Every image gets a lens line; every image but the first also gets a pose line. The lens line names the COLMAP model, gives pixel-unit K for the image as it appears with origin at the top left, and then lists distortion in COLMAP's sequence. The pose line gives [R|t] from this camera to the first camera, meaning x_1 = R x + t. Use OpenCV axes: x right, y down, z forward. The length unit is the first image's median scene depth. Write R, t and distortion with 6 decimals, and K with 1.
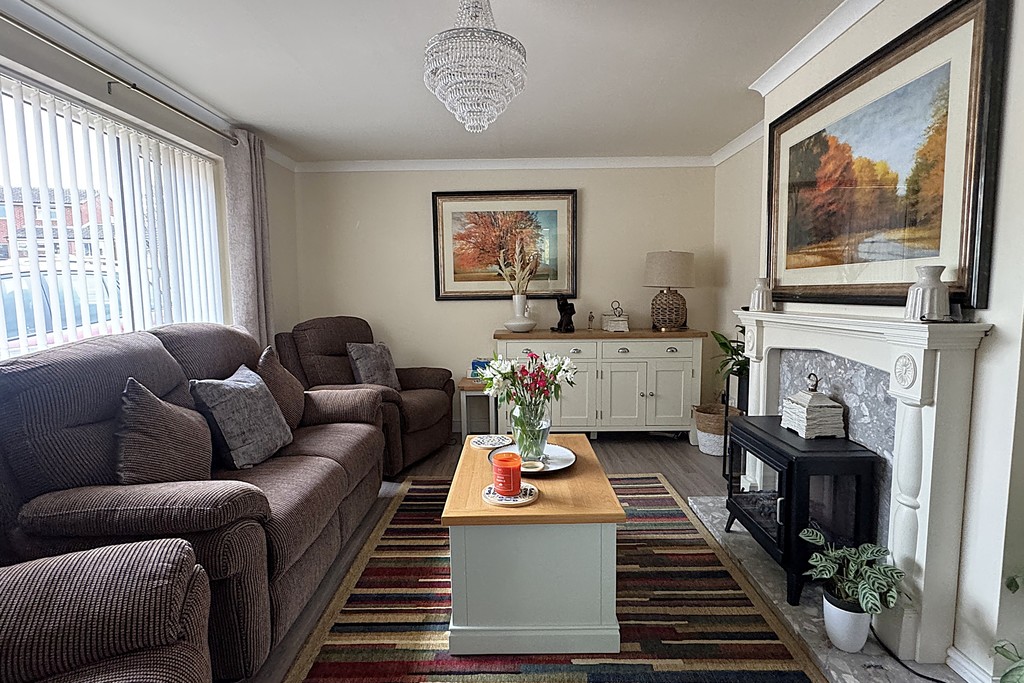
lens RADIAL K [[501.5, 0, 515.3], [0, 501.5, 340.8], [0, 0, 1]] dist [-0.000359, -0.000230]
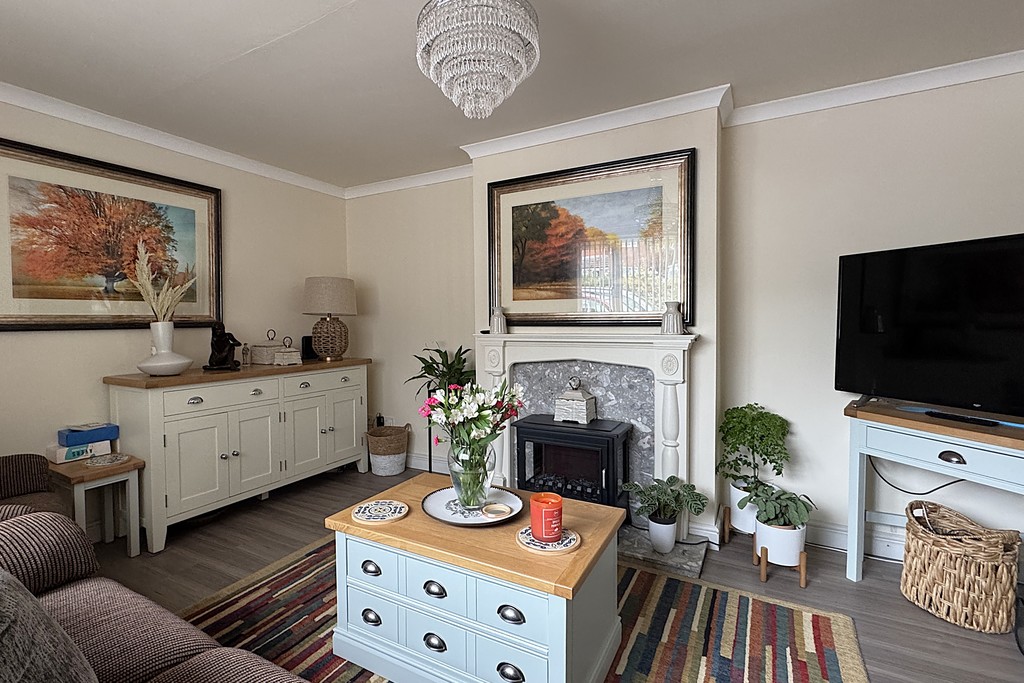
lens RADIAL K [[475.8, 0, 508.2], [0, 475.8, 339.6], [0, 0, 1]] dist [-0.001513, -0.000081]
pose [[0.487894, -0.027701, 0.872463, -0.333290], [0.085600, 0.996197, -0.016240, -0.016227], [-0.868695, 0.082606, 0.488410, 0.273746]]
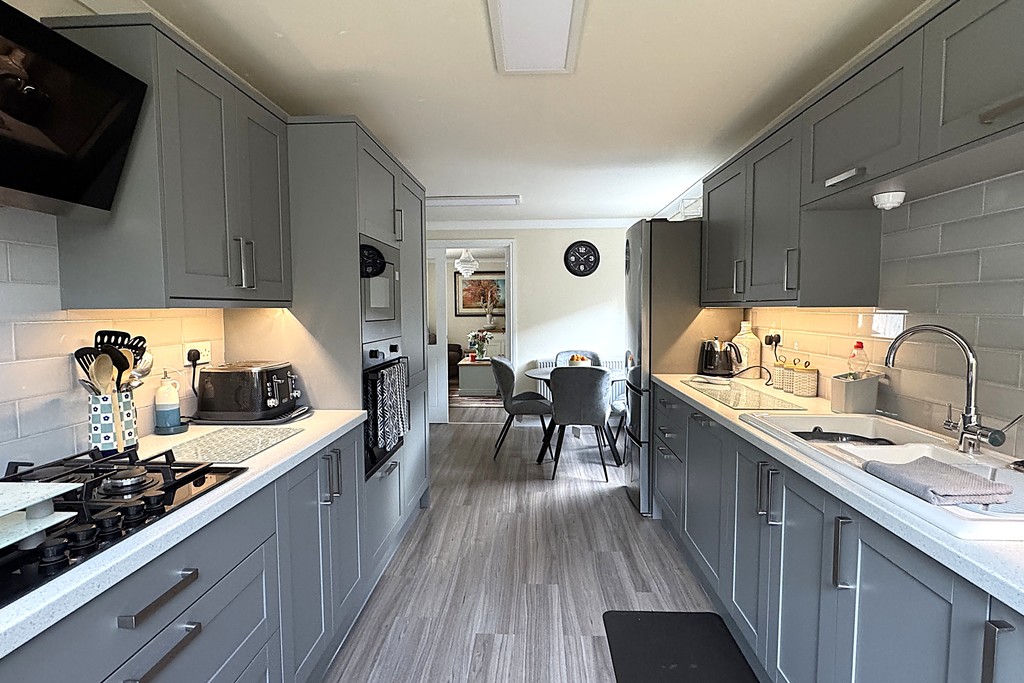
lens RADIAL K [[501.5, 0, 511.6], [0, 501.5, 341.3], [0, 0, 1]] dist [-0.000359, -0.000230]
pose [[0.999125, 0.005670, -0.041436, 0.218203], [-0.007089, 0.999391, -0.034179, 0.121207], [0.041217, 0.034443, 0.998556, -1.420647]]
